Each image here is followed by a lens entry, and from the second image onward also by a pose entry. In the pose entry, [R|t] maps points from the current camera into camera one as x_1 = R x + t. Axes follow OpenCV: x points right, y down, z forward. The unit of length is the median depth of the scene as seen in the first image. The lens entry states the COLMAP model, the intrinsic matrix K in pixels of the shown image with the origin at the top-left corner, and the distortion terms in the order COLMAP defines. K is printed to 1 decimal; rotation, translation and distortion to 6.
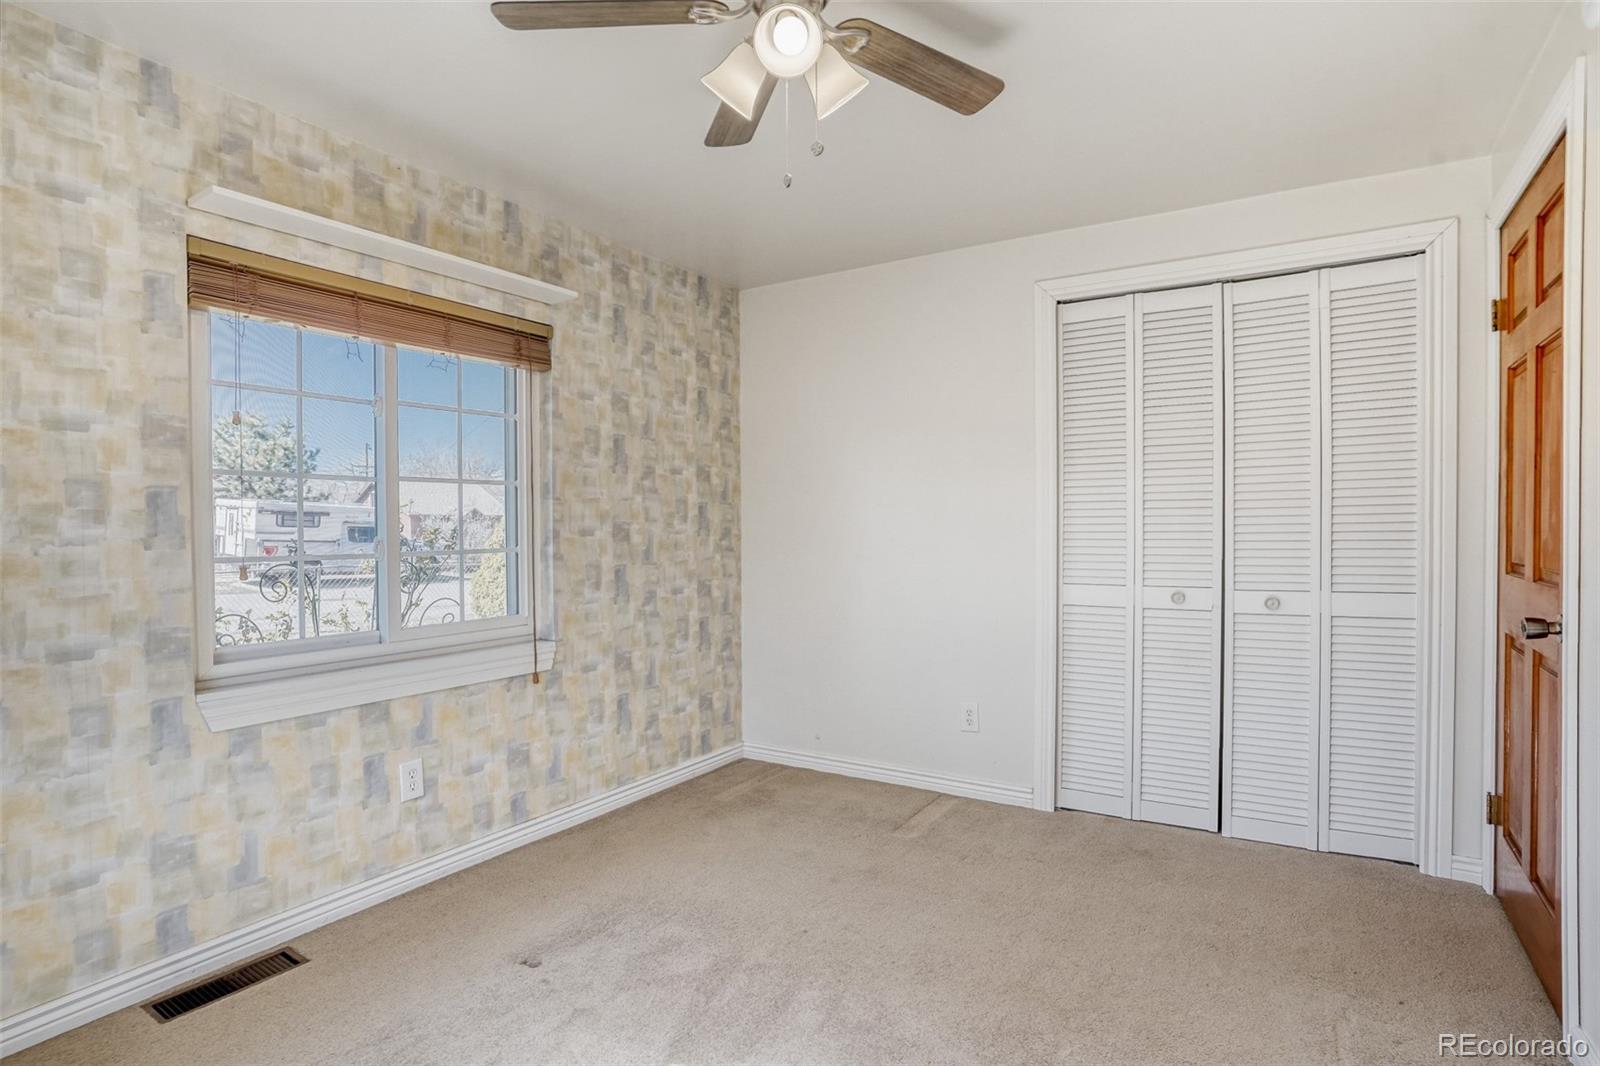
lens RADIAL K [[827.5, 0, 792.2], [0, 827.5, 536.4], [0, 0, 1]] dist [-0.073066, 0.039459]
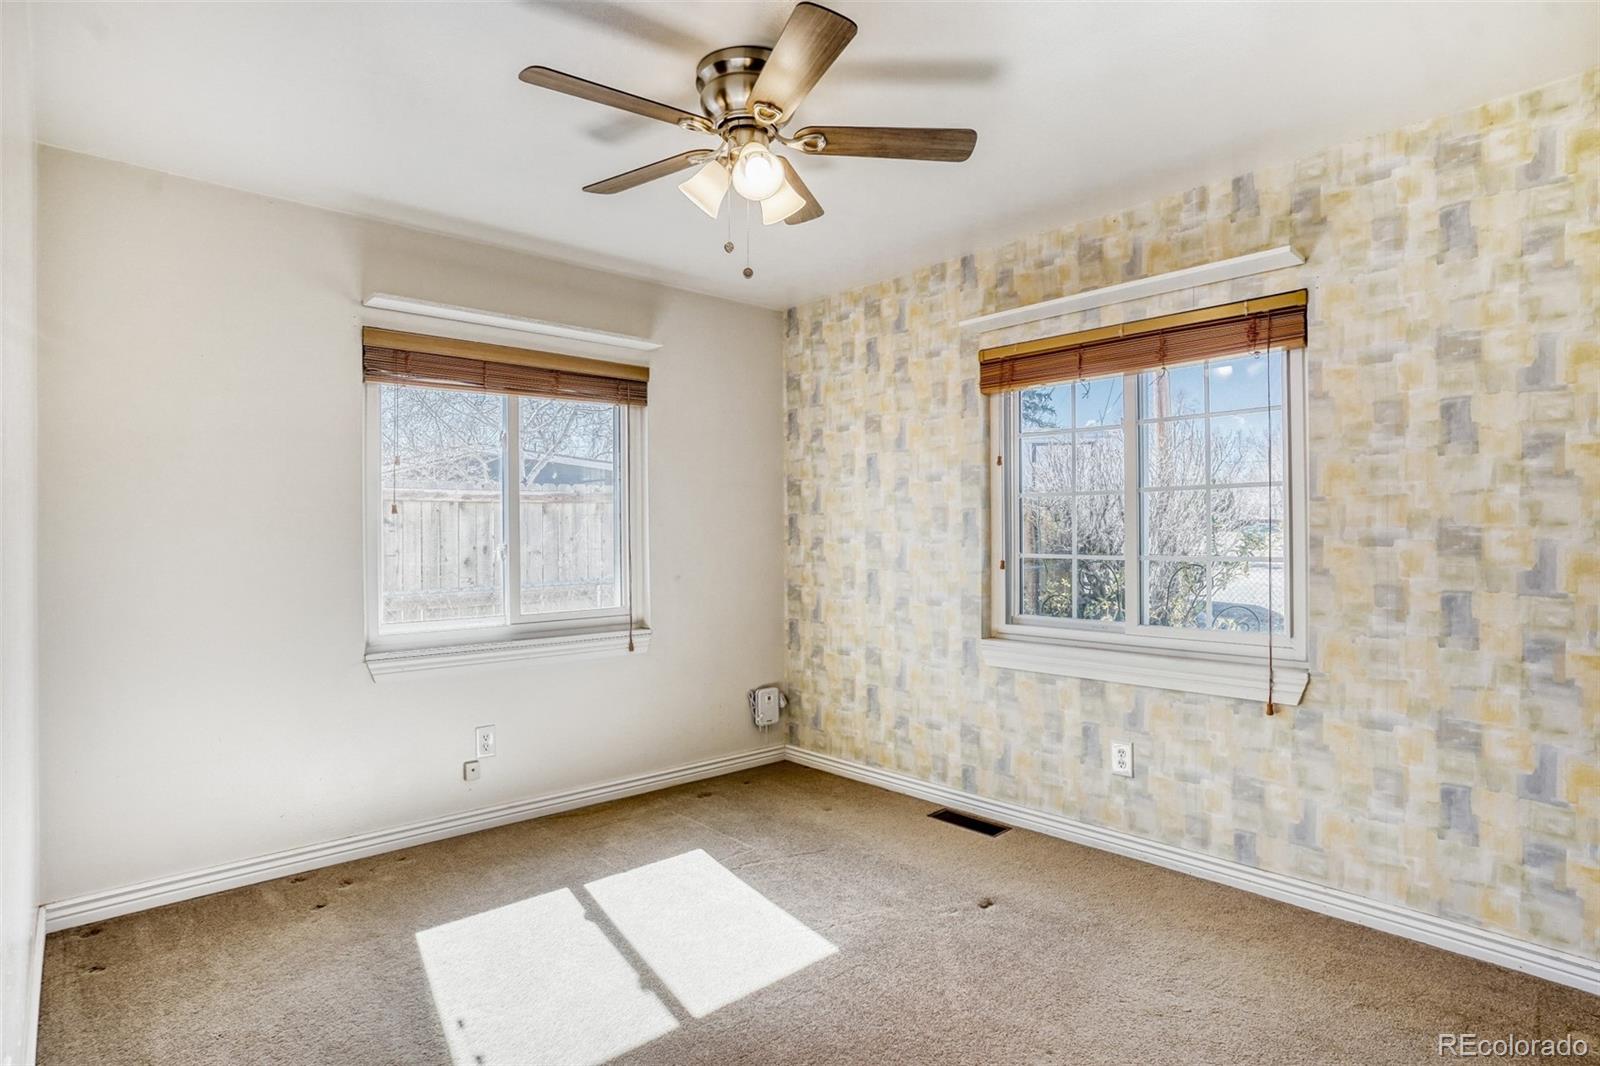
lens RADIAL K [[827.5, 0, 792.2], [0, 827.5, 536.4], [0, 0, 1]] dist [-0.073066, 0.039459]
pose [[-0.264479, 0.007188, -0.964365, 0.734181], [-0.010638, 0.999890, 0.010370, -0.014122], [0.964333, 0.013001, -0.264374, 0.848129]]
